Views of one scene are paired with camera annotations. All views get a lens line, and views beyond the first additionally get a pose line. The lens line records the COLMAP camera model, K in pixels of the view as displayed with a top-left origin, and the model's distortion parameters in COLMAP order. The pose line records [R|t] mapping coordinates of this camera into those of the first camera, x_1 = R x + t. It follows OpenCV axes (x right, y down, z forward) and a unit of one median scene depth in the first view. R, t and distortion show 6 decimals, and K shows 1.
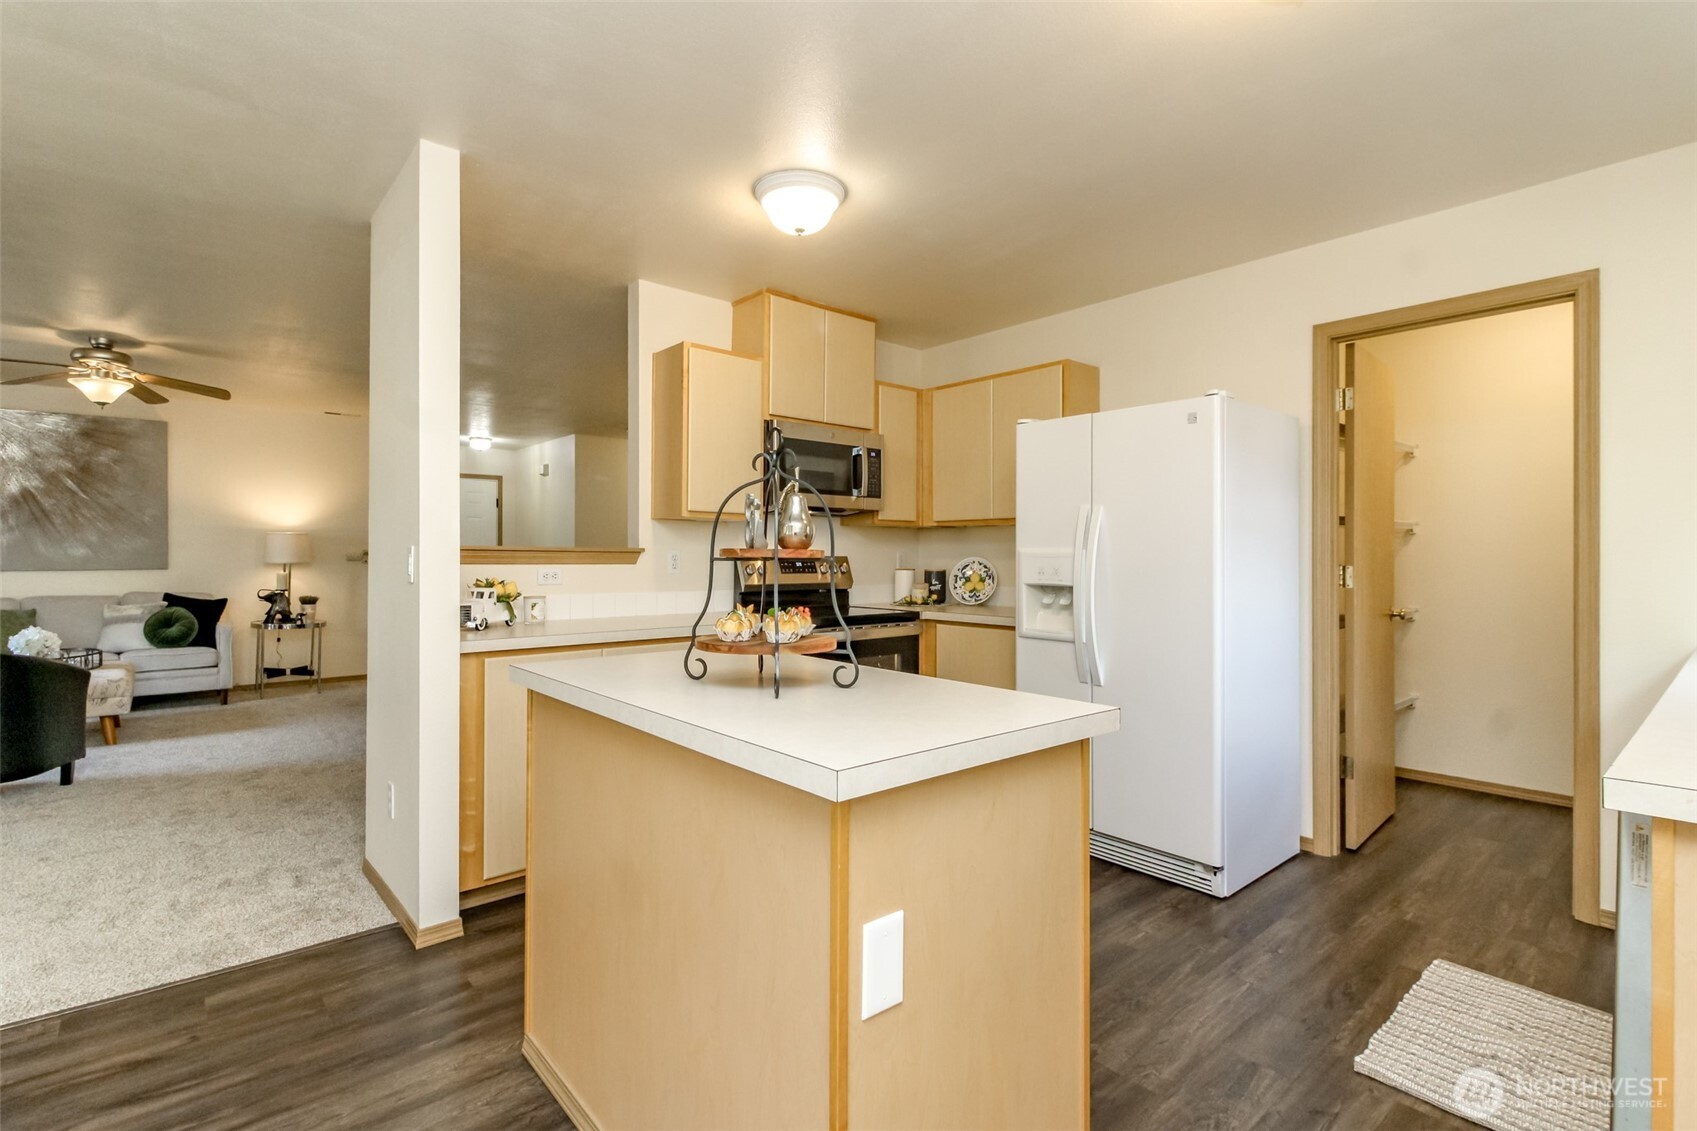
lens RADIAL K [[786.0, 0, 857.1], [0, 786.0, 556.5], [0, 0, 1]] dist [-0.001511, -0.005945]
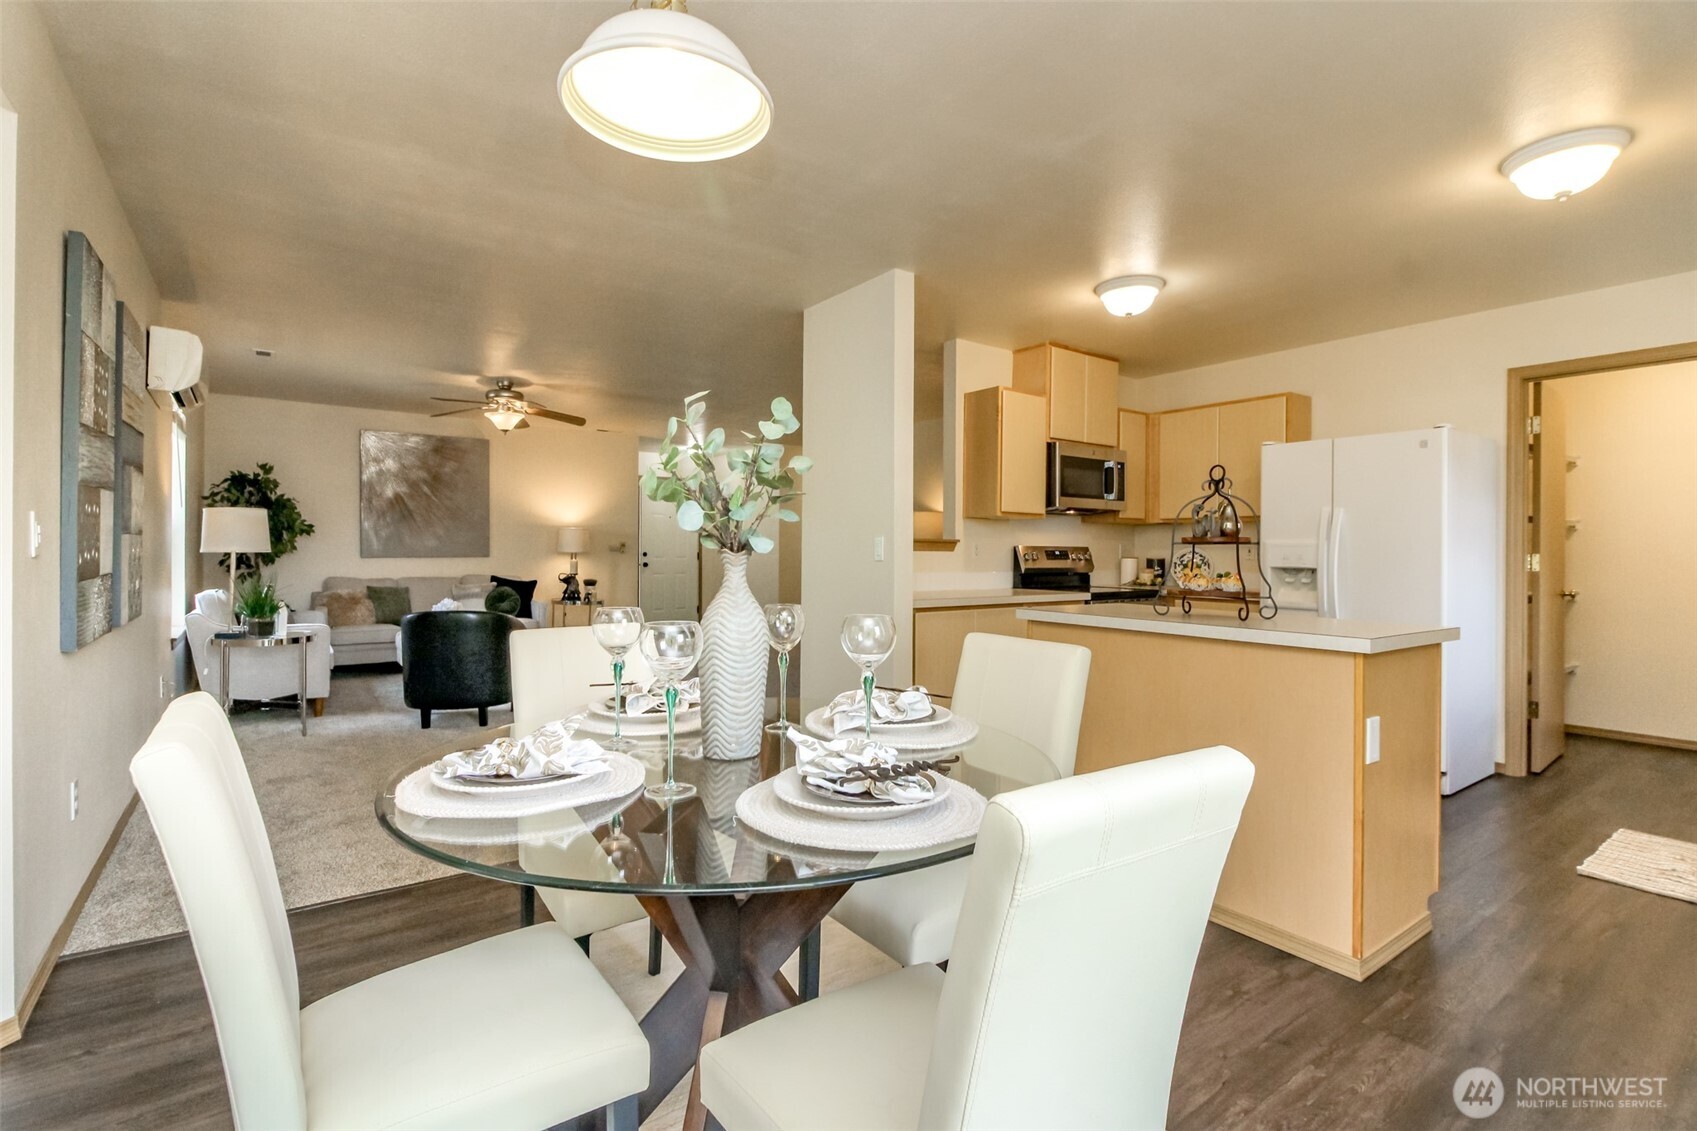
lens RADIAL K [[786.0, 0, 836.6], [0, 786.0, 555.7], [0, 0, 1]] dist [-0.001511, -0.005945]
pose [[0.995283, 0.003548, -0.096949, -0.304046], [-0.003012, 0.999979, 0.005675, 0.008109], [0.096967, -0.005356, 0.995273, -0.304051]]
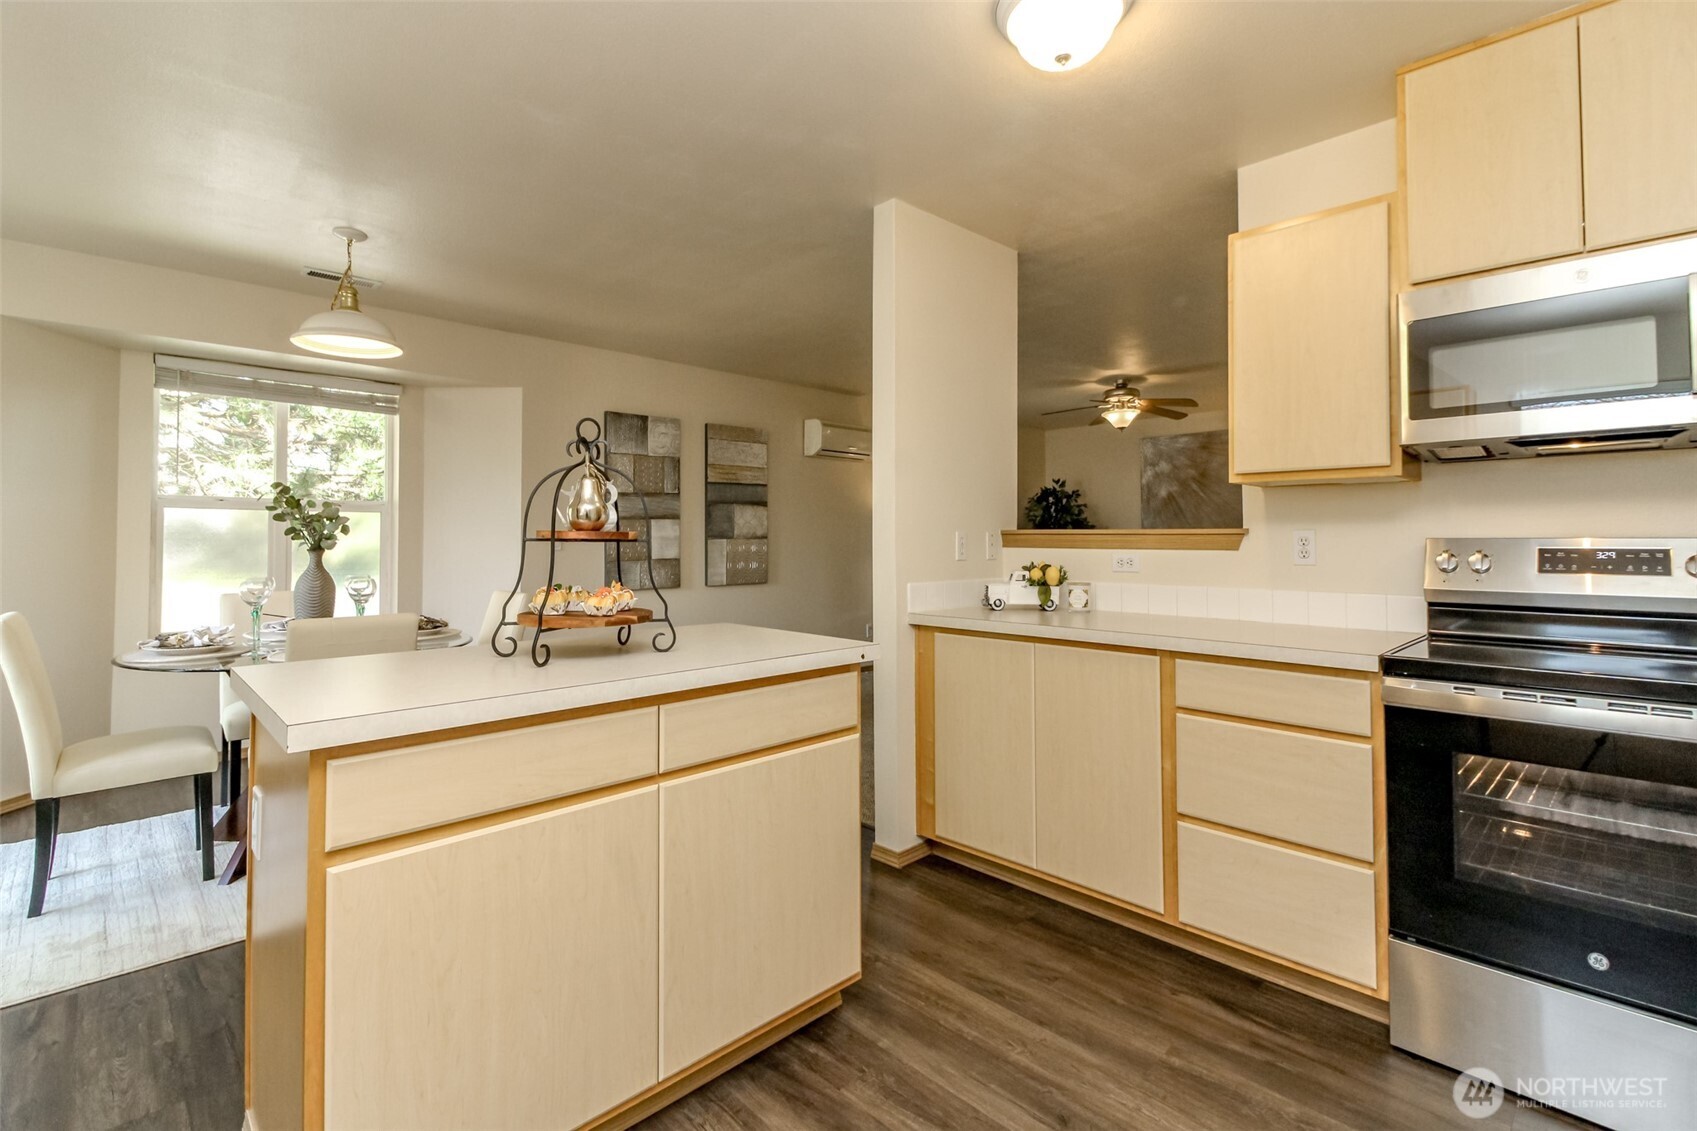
lens RADIAL K [[786.0, 0, 845.0], [0, 786.0, 518.9], [0, 0, 1]] dist [-0.001511, -0.005945]
pose [[0.036744, -0.032347, -0.998801, 0.391363], [-0.000001, 0.999476, -0.032369, 0.003538], [0.999325, 0.001191, 0.036725, 0.524006]]
